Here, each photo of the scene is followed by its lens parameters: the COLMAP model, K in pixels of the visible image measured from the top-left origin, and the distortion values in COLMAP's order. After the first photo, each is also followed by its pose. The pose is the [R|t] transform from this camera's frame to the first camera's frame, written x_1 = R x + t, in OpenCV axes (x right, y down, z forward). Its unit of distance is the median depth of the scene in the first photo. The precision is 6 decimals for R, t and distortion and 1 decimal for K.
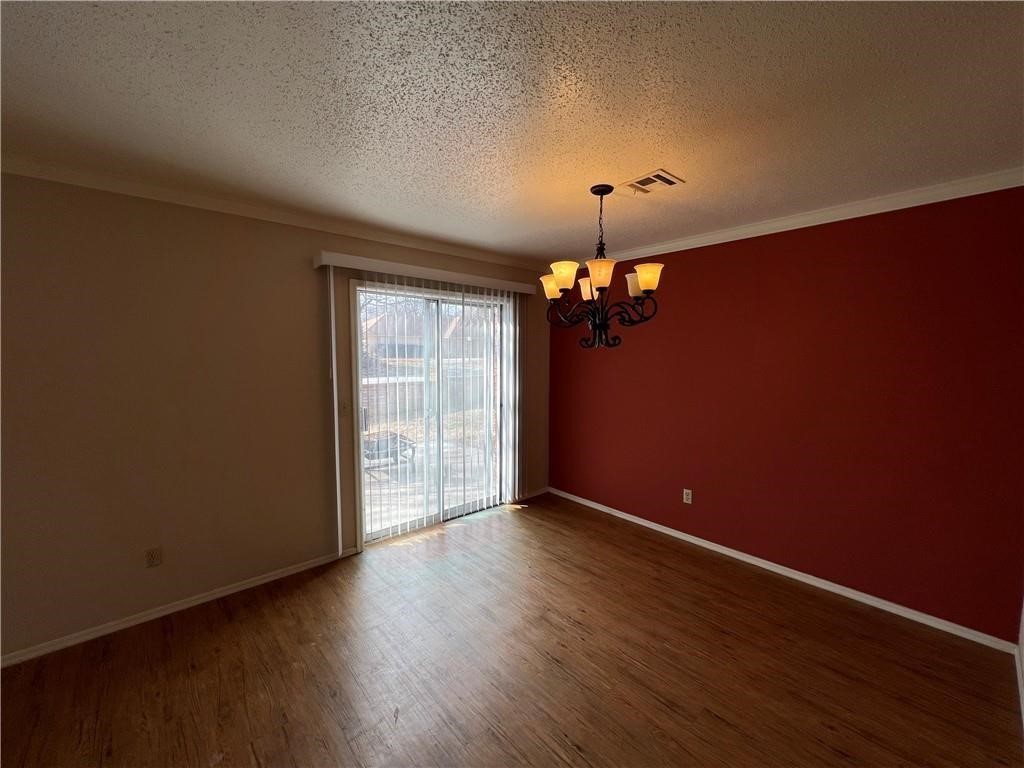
lens RADIAL K [[411.8, 0, 514.5], [0, 411.8, 388.8], [0, 0, 1]] dist [-0.001307, -0.000089]
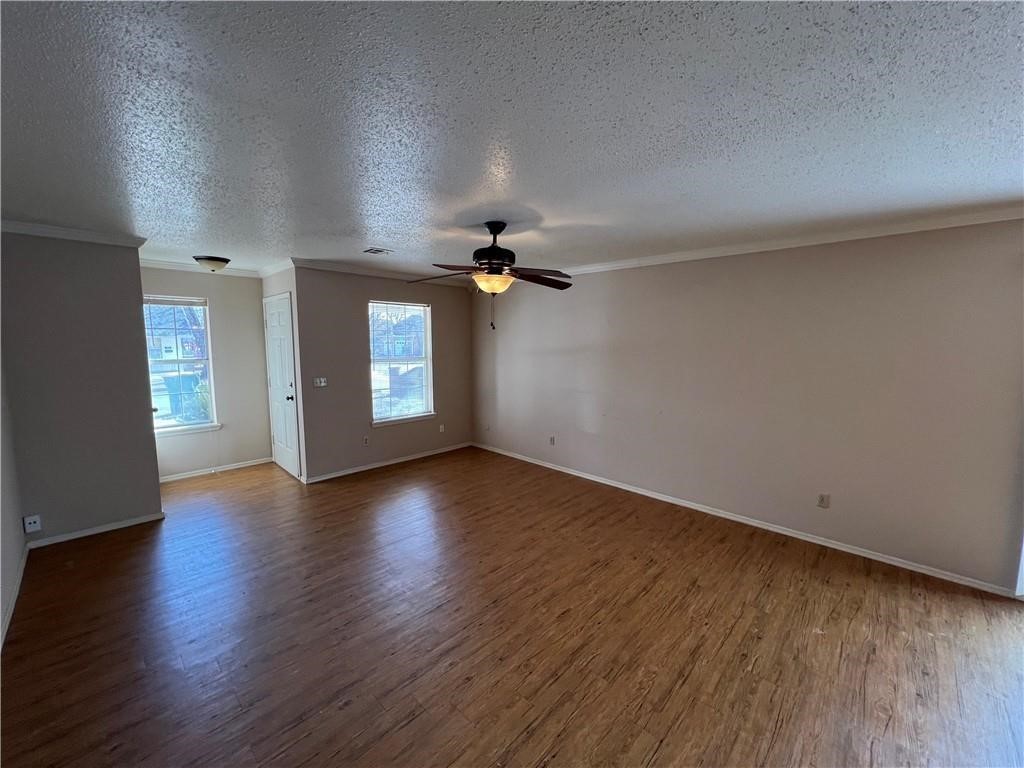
lens RADIAL K [[411.8, 0, 516.2], [0, 411.8, 379.4], [0, 0, 1]] dist [-0.001307, -0.000089]
pose [[0.083798, 0.092436, -0.992186, 0.389925], [-0.101456, 0.991306, 0.083786, -0.007679], [0.991305, 0.093642, 0.092447, -0.203760]]
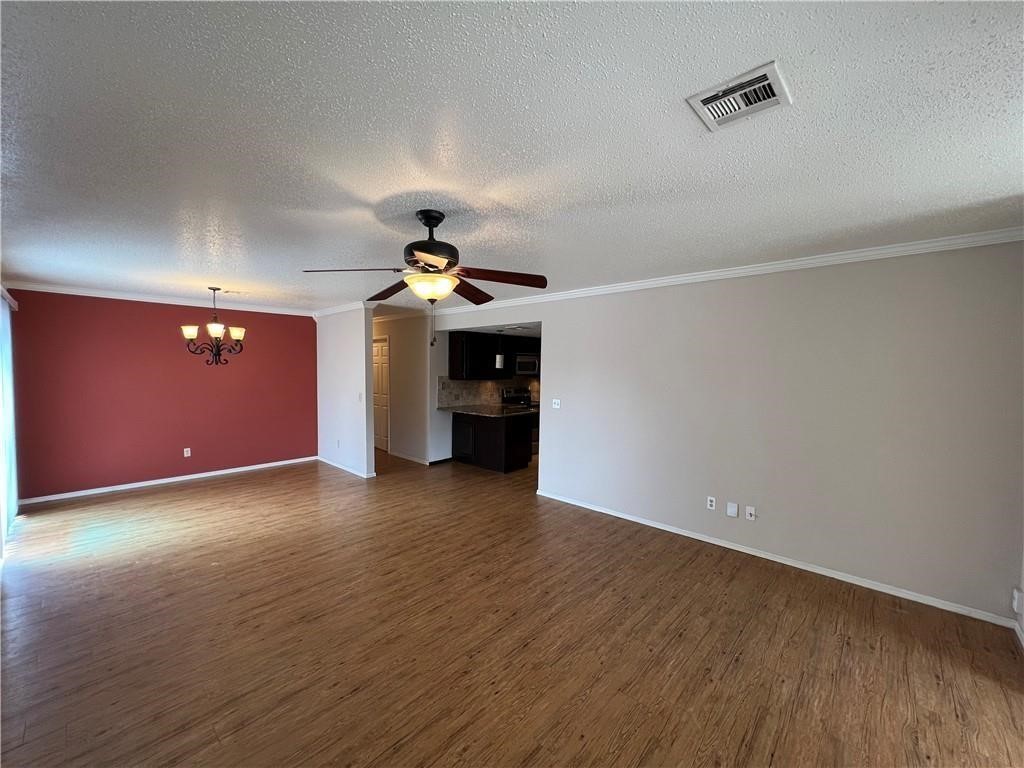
lens RADIAL K [[411.8, 0, 508.7], [0, 411.8, 382.1], [0, 0, 1]] dist [-0.001307, -0.000089]
pose [[-0.084807, -0.042576, 0.995487, -1.972473], [0.083825, 0.995240, 0.049707, 0.006887], [-0.992865, 0.087662, -0.080835, -0.264705]]
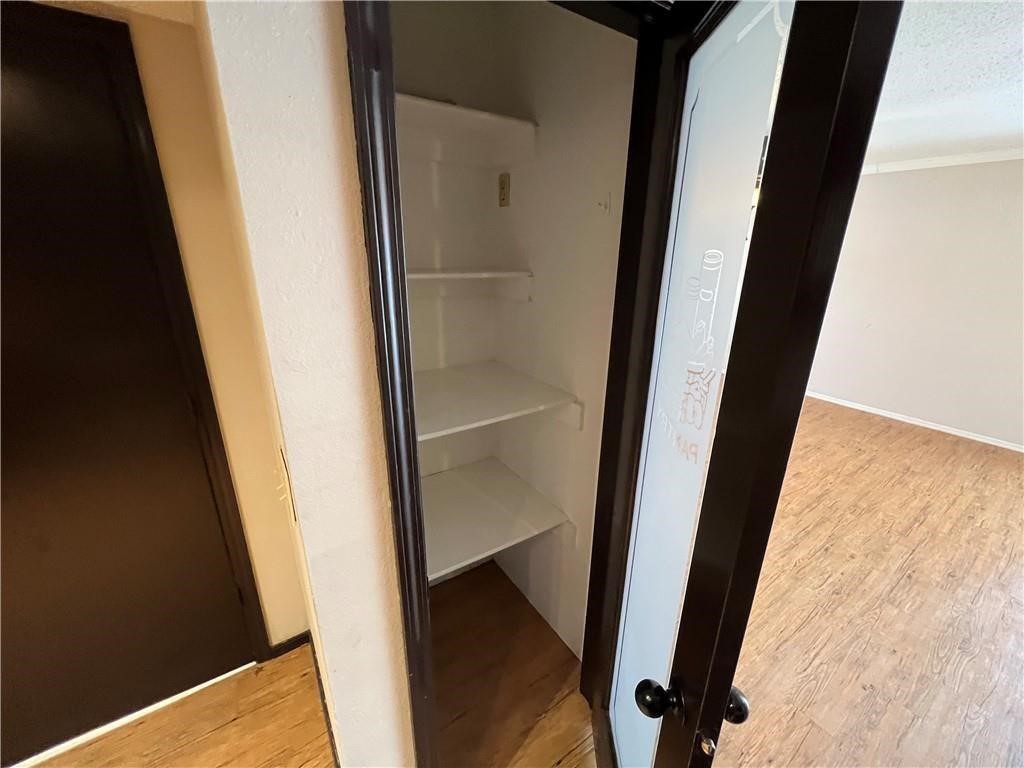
lens RADIAL K [[411.8, 0, 513.9], [0, 411.8, 382.4], [0, 0, 1]] dist [-0.001307, -0.000089]
pose [[-0.135519, 0.302145, -0.943580, 0.728189], [-0.111890, 0.941606, 0.317583, 0.051865], [0.984437, 0.148616, -0.093798, -0.772954]]
